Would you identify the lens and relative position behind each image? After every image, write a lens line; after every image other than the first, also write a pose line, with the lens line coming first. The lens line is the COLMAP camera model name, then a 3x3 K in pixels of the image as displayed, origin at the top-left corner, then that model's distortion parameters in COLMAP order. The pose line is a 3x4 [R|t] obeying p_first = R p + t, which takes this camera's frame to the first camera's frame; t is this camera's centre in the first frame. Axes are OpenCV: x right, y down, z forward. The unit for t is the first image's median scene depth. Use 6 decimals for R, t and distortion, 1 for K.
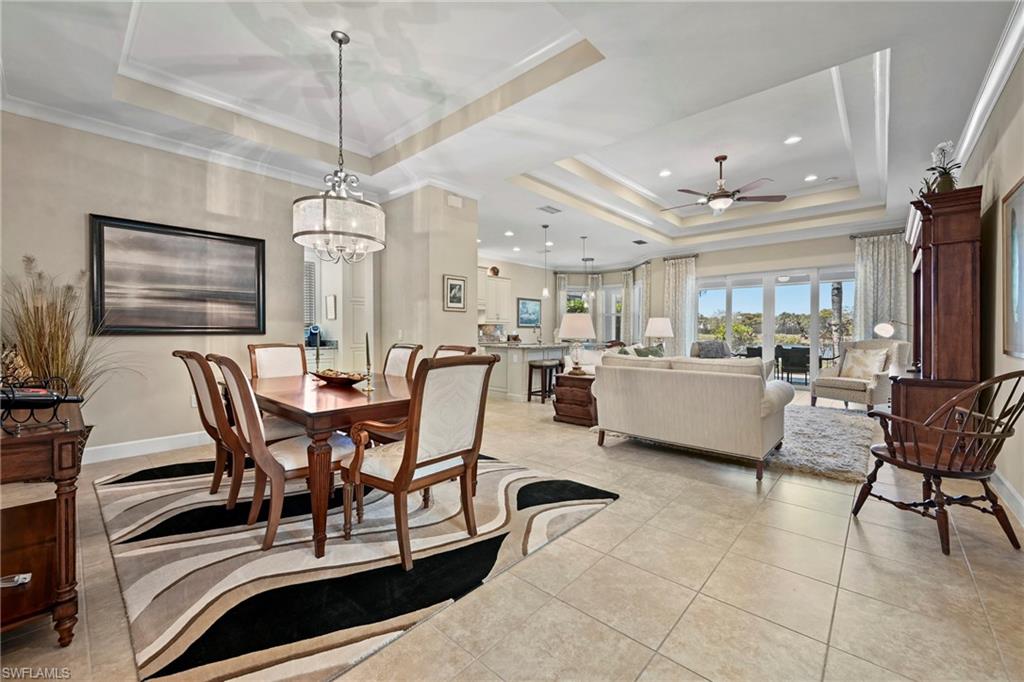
lens RADIAL K [[416.2, 0, 509.7], [0, 416.2, 334.9], [0, 0, 1]] dist [0.001052, 0.000597]
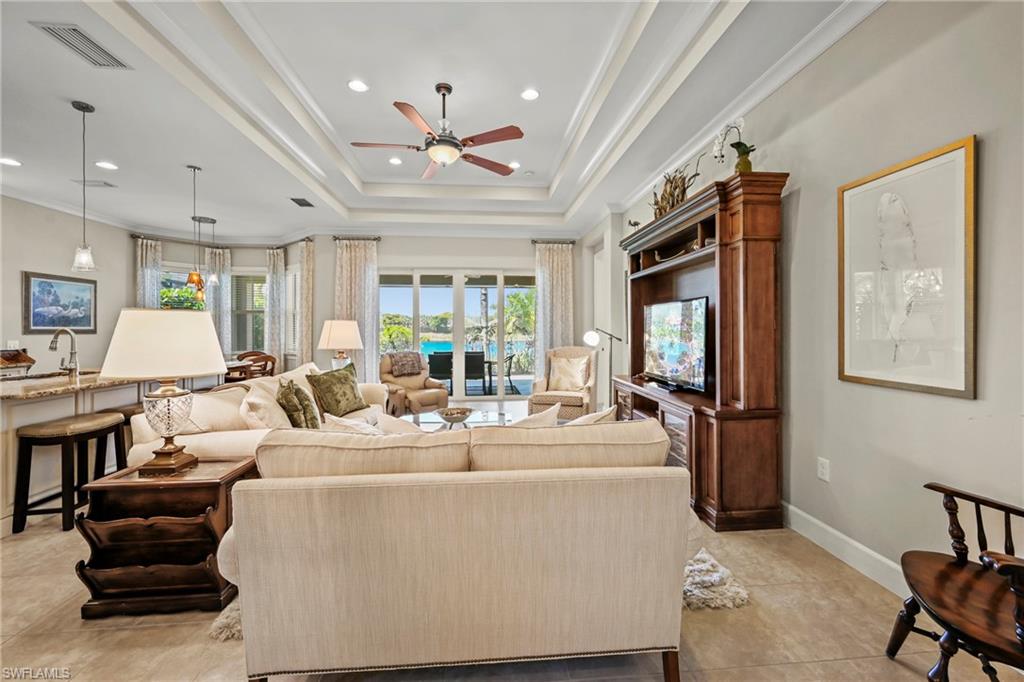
lens RADIAL K [[416.2, 0, 518.2], [0, 416.2, 330.7], [0, 0, 1]] dist [0.001052, 0.000597]
pose [[0.674809, -0.003740, 0.737983, 0.095136], [0.008892, 0.999956, -0.003063, -0.028232], [-0.737939, 0.008628, 0.674812, 0.499580]]
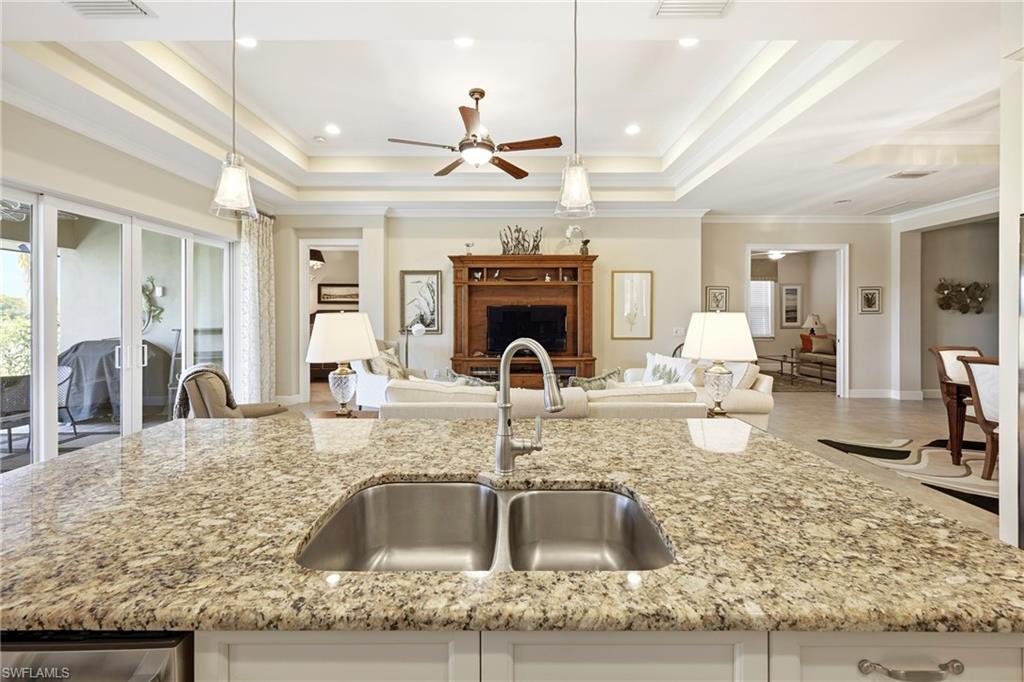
lens RADIAL K [[416.2, 0, 514.0], [0, 416.2, 319.4], [0, 0, 1]] dist [0.001052, 0.000597]
pose [[-0.674075, -0.000308, 0.738663, -0.061234], [0.007346, 0.999948, 0.007121, -0.044067], [-0.738626, 0.010226, -0.674037, 1.564760]]
